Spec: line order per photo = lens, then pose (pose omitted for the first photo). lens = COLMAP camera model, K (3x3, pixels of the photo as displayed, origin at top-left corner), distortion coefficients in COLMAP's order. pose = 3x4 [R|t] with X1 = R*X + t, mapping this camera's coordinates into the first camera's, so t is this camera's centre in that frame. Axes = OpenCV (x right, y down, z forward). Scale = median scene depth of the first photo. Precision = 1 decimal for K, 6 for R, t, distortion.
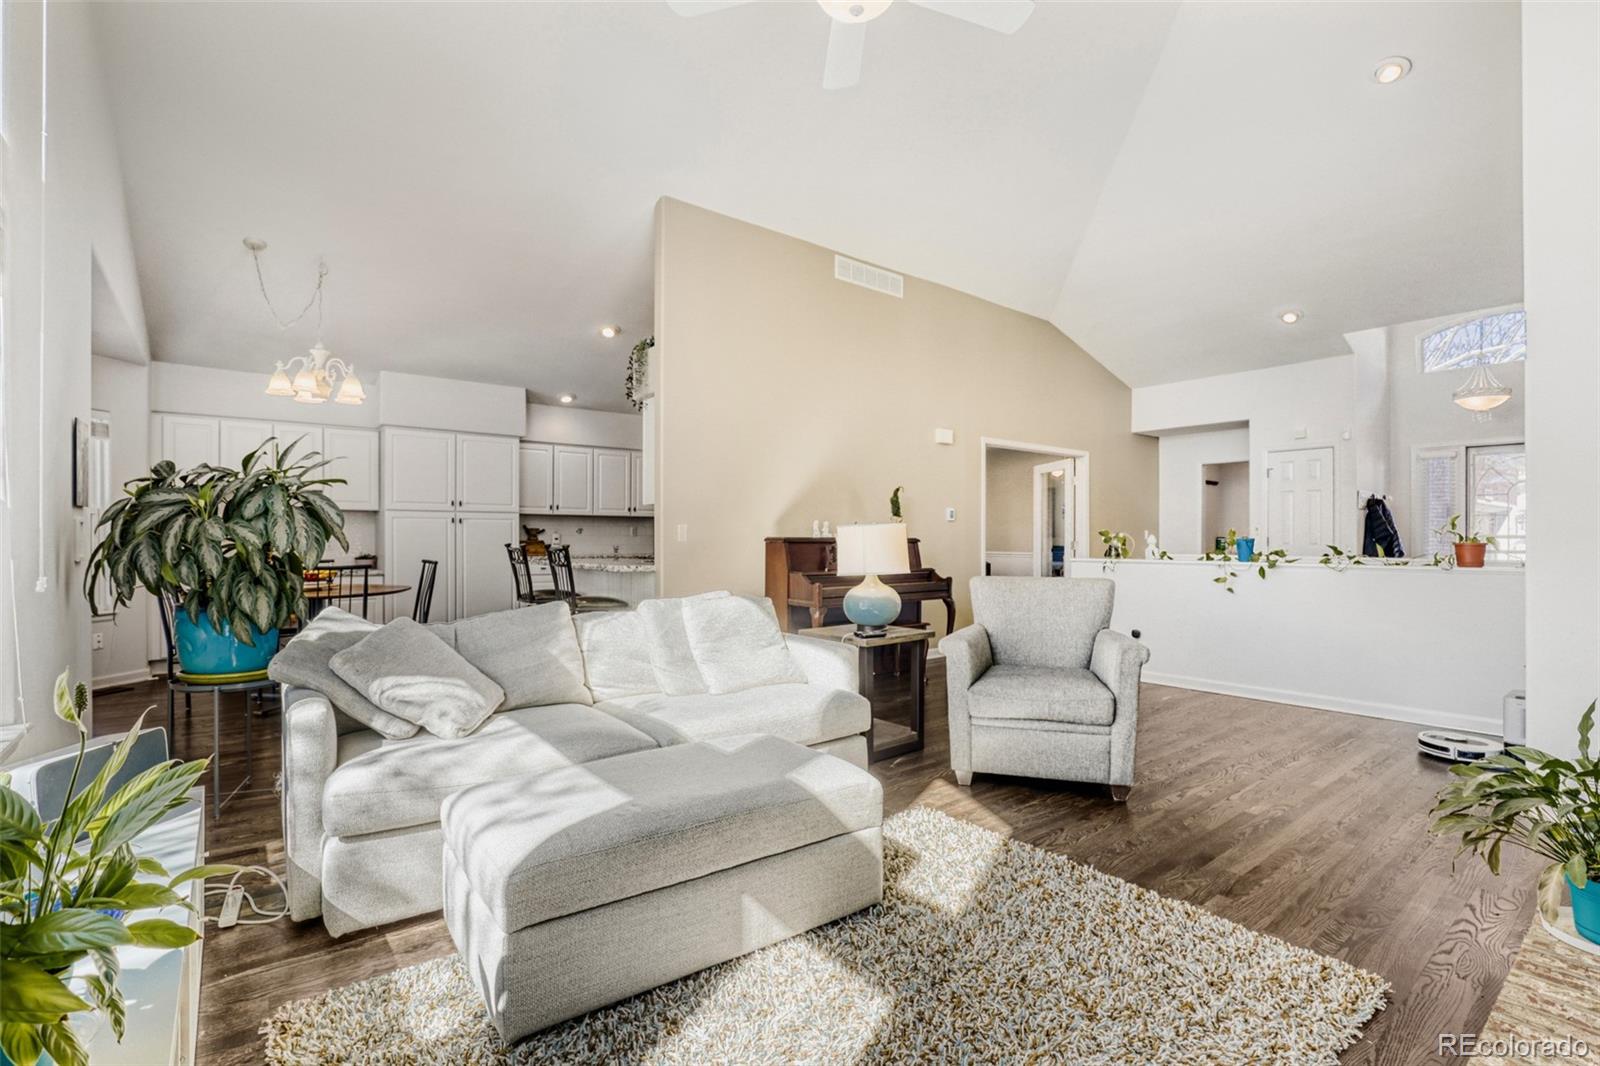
lens RADIAL K [[735.1, 0, 797.8], [0, 735.1, 543.0], [0, 0, 1]] dist [-0.021997, 0.004464]
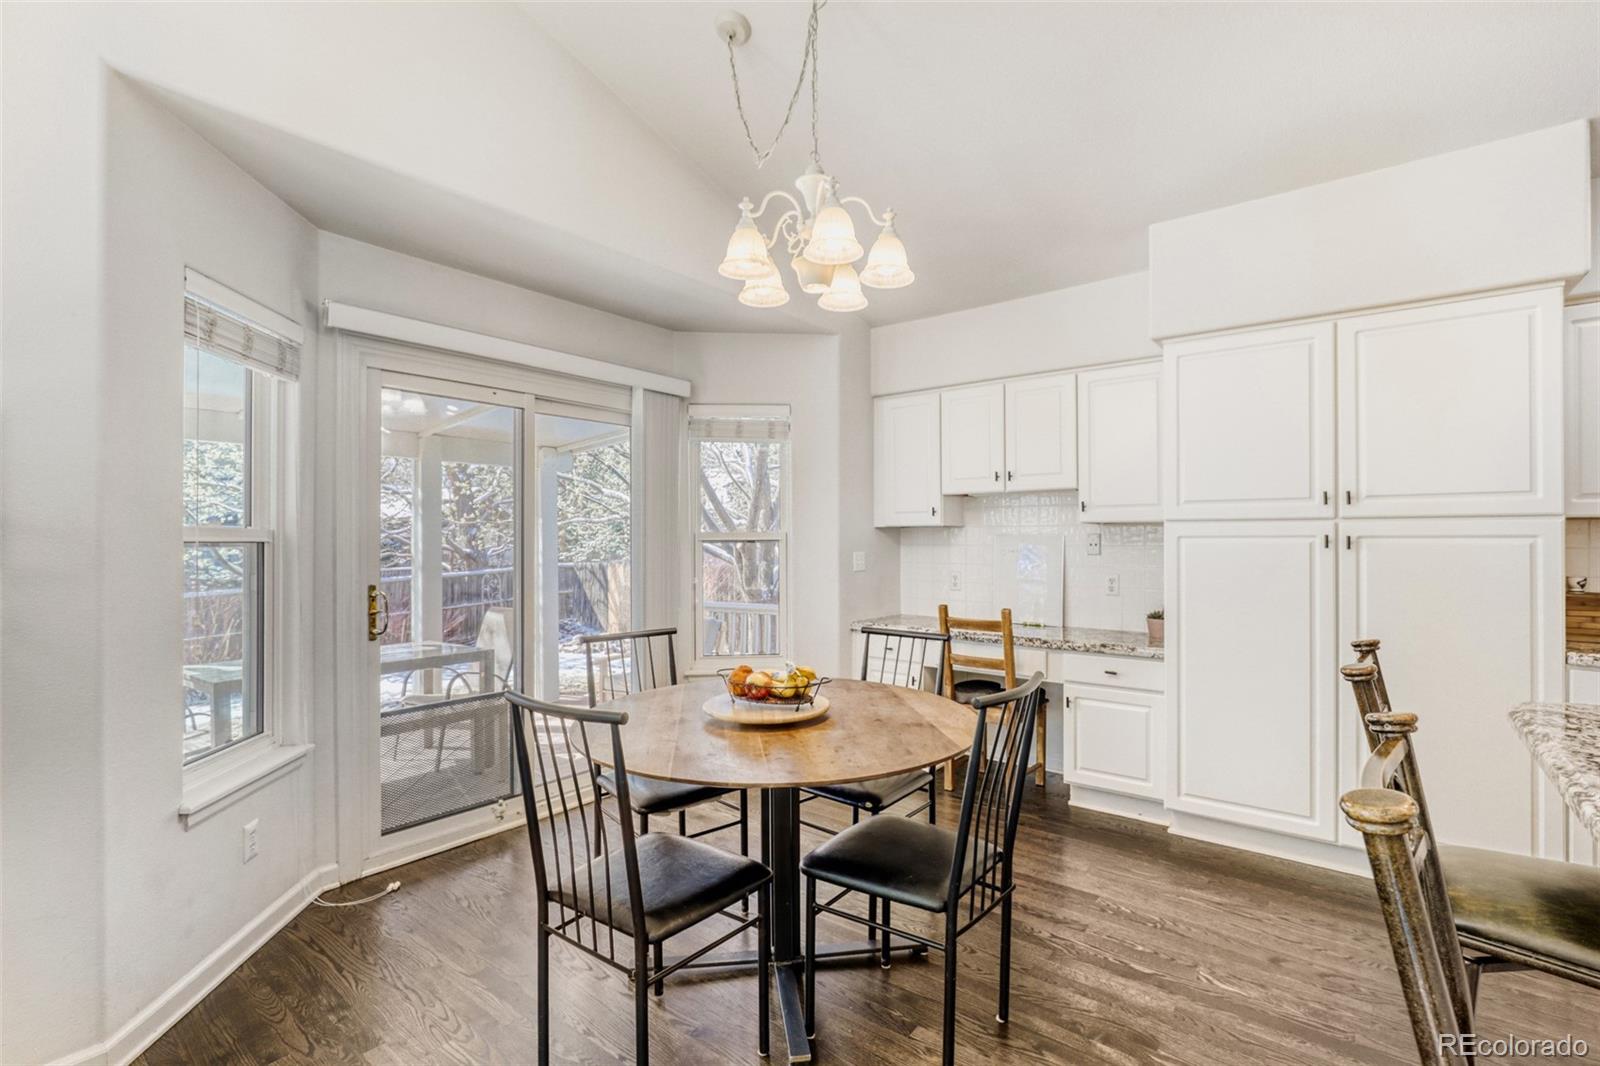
lens RADIAL K [[735.1, 0, 793.6], [0, 735.1, 540.5], [0, 0, 1]] dist [-0.021997, 0.004464]
pose [[0.216644, 0.003261, -0.976245, -0.158967], [-0.005182, 0.999984, 0.002190, -0.032177], [0.976237, 0.004584, 0.216657, 0.663075]]
